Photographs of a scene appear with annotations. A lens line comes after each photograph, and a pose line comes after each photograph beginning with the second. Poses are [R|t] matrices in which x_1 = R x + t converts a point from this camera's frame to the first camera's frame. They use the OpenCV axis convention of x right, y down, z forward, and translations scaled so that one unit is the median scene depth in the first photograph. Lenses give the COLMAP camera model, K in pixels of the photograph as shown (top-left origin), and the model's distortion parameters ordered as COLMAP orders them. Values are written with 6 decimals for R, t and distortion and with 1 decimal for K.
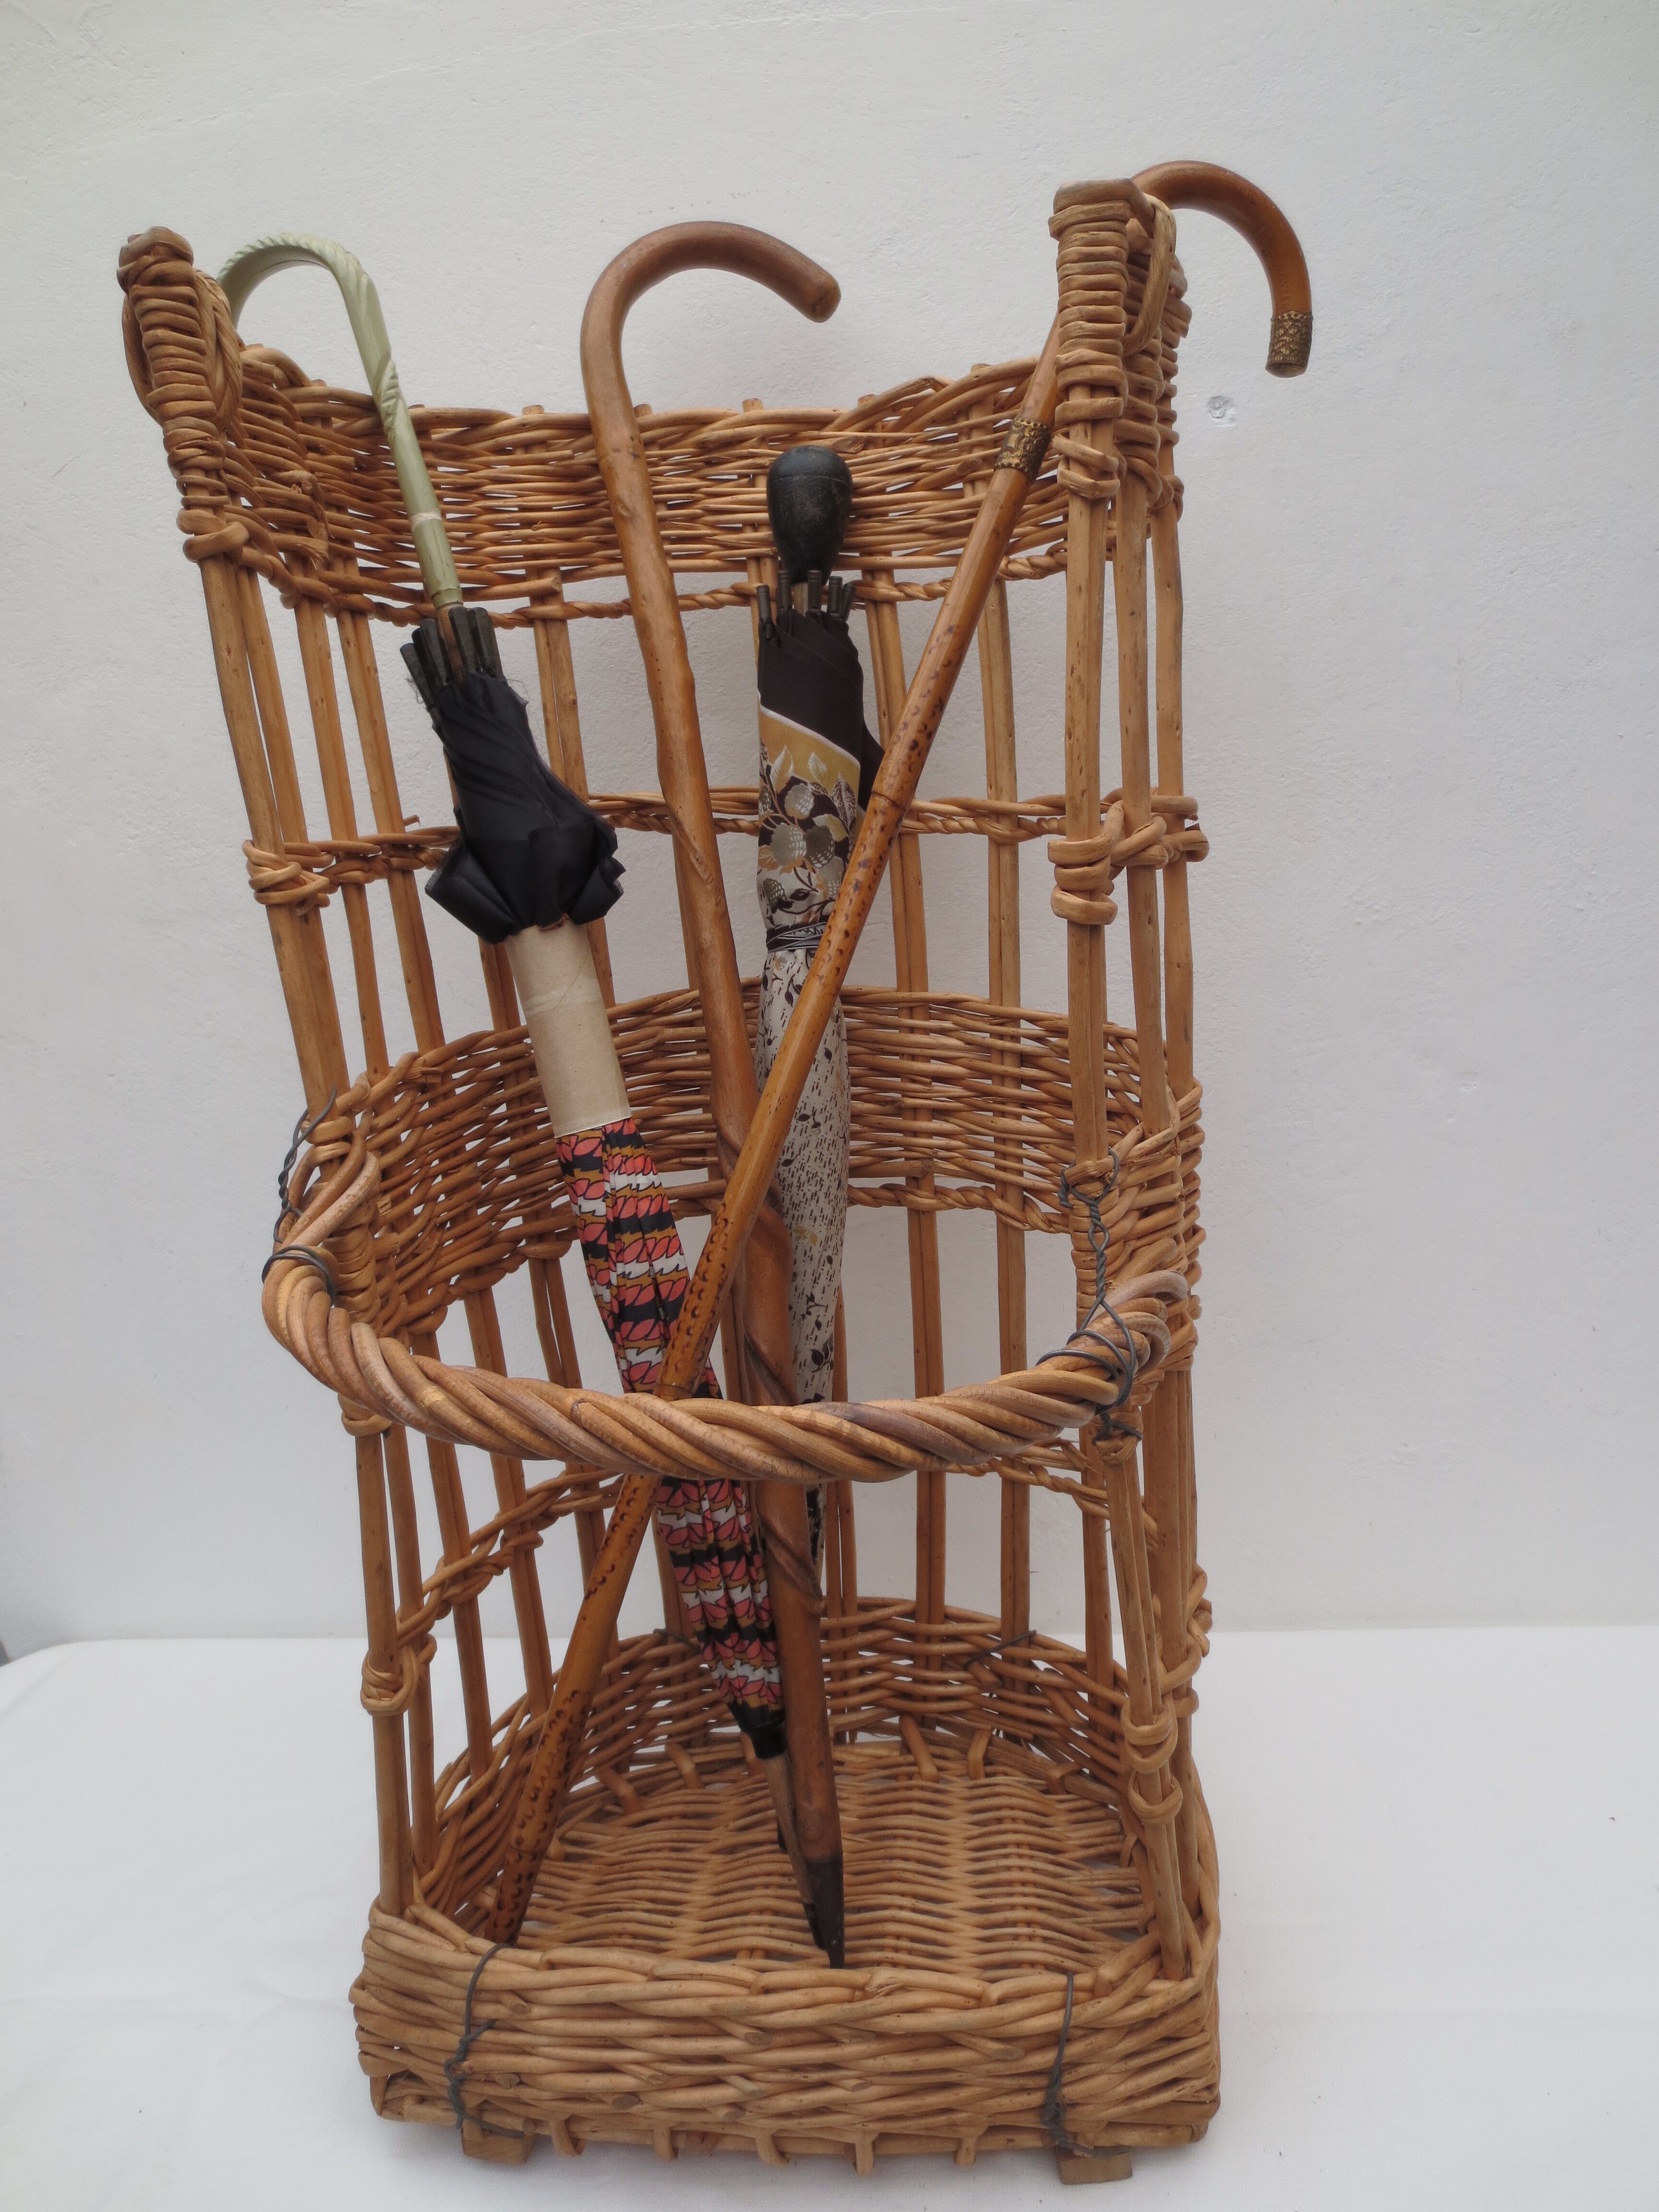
lens RADIAL K [[1574.2, 0, 831.6], [0, 1574.2, 1138.9], [0, 0, 1]] dist [-0.012337, 0.001561]
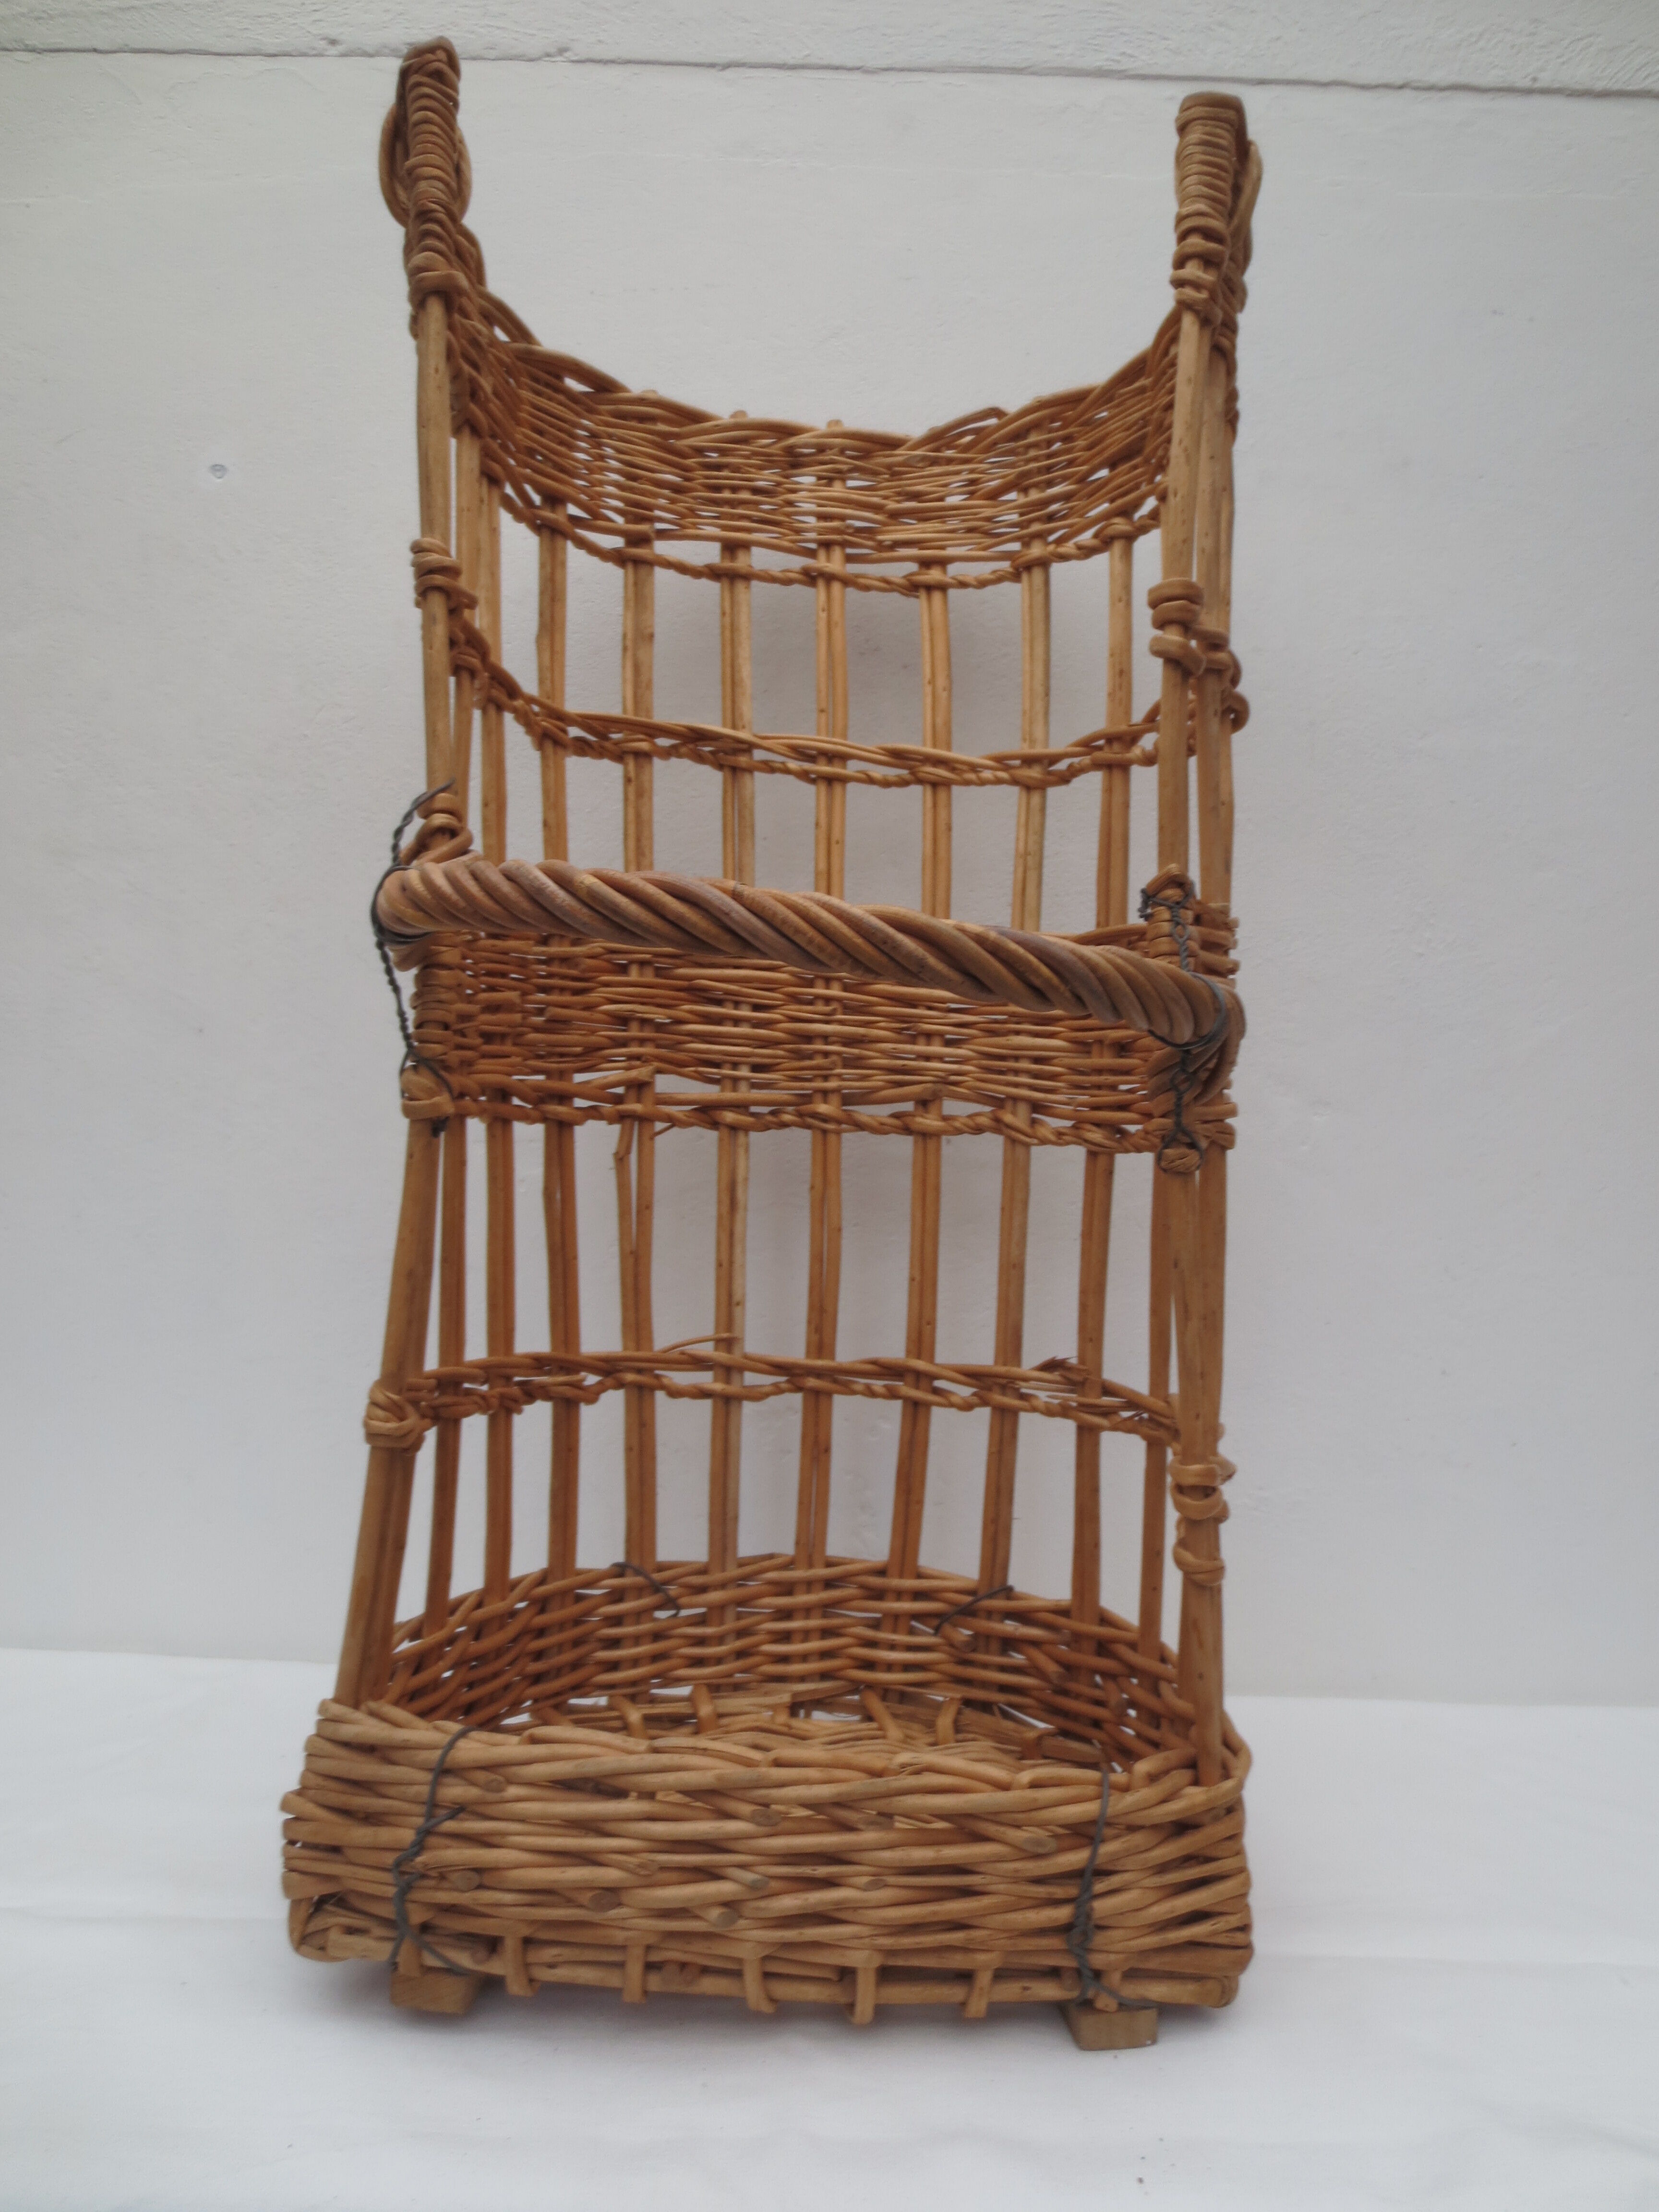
lens RADIAL K [[1574.2, 0, 831.6], [0, 1574.2, 1138.9], [0, 0, 1]] dist [-0.012337, 0.001561]
pose [[0.990861, 0.101305, 0.089058, -0.122687], [-0.073890, 0.960033, -0.269957, 0.419094], [-0.112847, 0.260909, 0.958745, 0.028892]]
